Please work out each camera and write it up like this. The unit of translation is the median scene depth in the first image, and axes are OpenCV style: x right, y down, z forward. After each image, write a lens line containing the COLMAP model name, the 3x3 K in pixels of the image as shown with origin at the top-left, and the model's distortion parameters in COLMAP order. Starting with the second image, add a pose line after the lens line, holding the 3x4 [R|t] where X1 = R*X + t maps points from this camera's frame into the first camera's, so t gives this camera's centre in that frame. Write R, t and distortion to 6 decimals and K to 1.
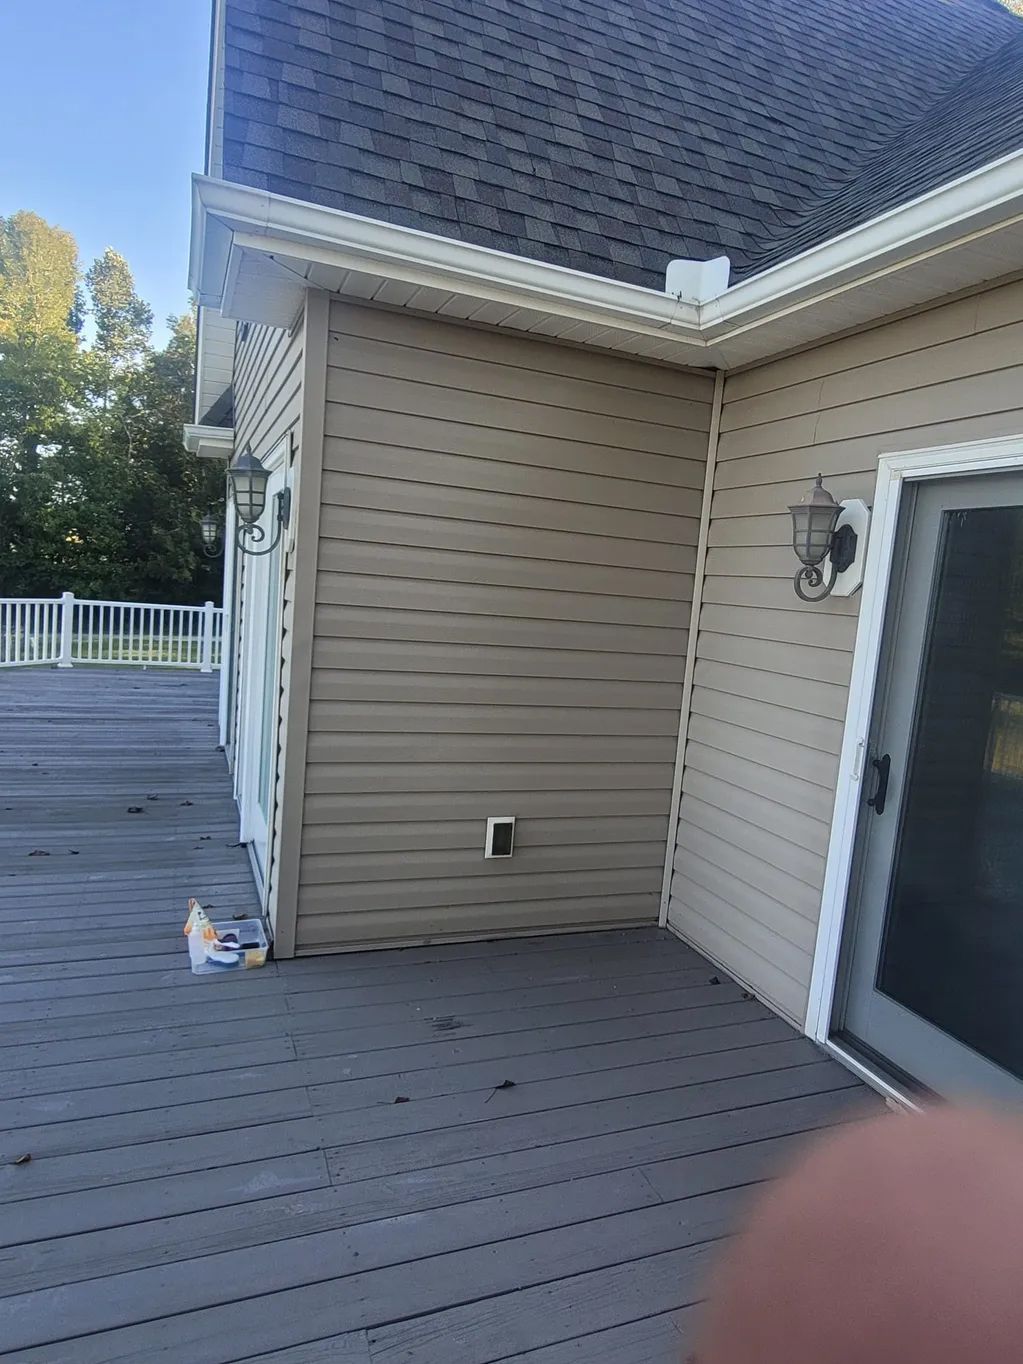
lens RADIAL K [[838.5, 0, 512.5], [0, 838.5, 682.9], [0, 0, 1]] dist [0.002824, -0.000592]
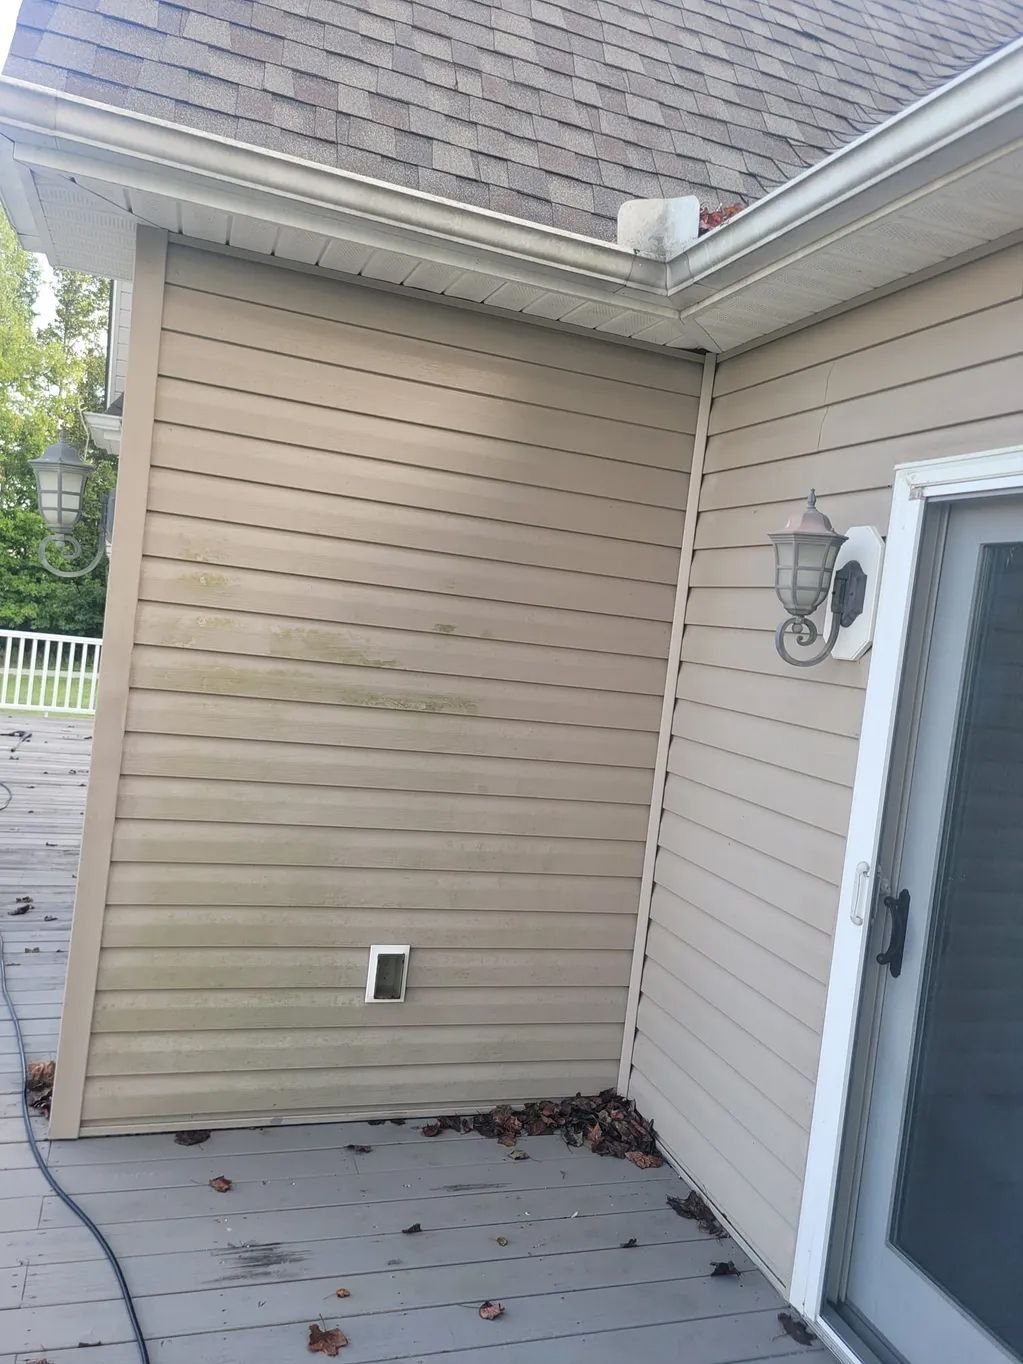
lens RADIAL K [[1030.2, 0, 512.3], [0, 1030.2, 670.9], [0, 0, 1]] dist [0.073121, -0.056320]
pose [[0.998413, 0.036669, -0.042733, 0.137257], [-0.039748, 0.996497, -0.073579, -0.016789], [0.039885, 0.075161, 0.996373, 0.102784]]
